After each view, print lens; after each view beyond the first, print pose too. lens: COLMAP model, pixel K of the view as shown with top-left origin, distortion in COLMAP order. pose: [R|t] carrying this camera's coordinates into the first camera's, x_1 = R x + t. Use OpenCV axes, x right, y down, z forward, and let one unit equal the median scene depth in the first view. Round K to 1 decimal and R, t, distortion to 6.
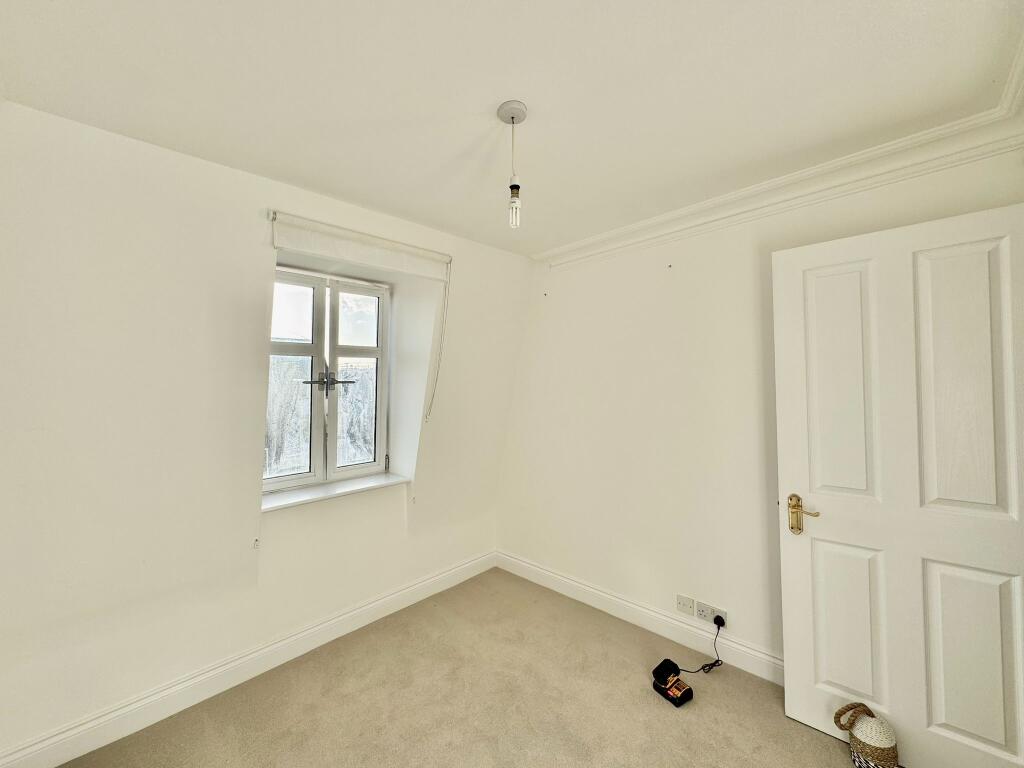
lens RADIAL K [[409.7, 0, 512.9], [0, 409.7, 381.7], [0, 0, 1]] dist [0.000732, 0.000200]
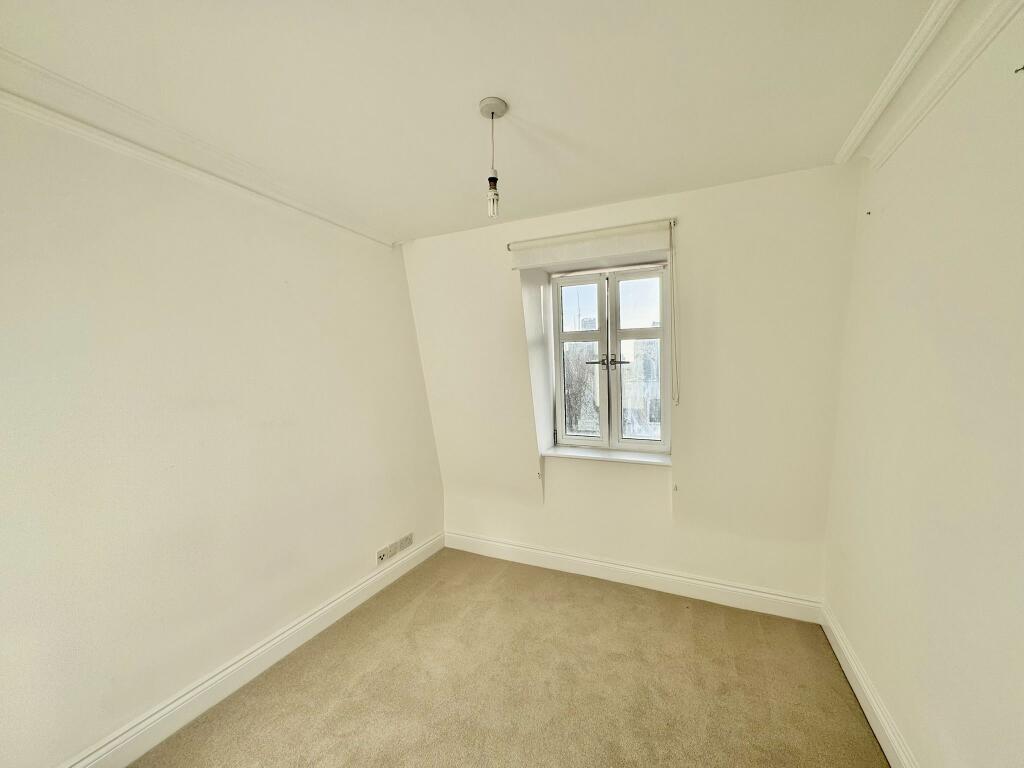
lens RADIAL K [[407.8, 0, 512.7], [0, 407.8, 381.7], [0, 0, 1]] dist [0.000835, 0.000355]
pose [[0.333576, 0.037631, -0.941972, 0.553056], [0.011223, 0.998974, 0.043882, 0.000971], [0.942656, -0.025210, 0.332812, 0.368052]]
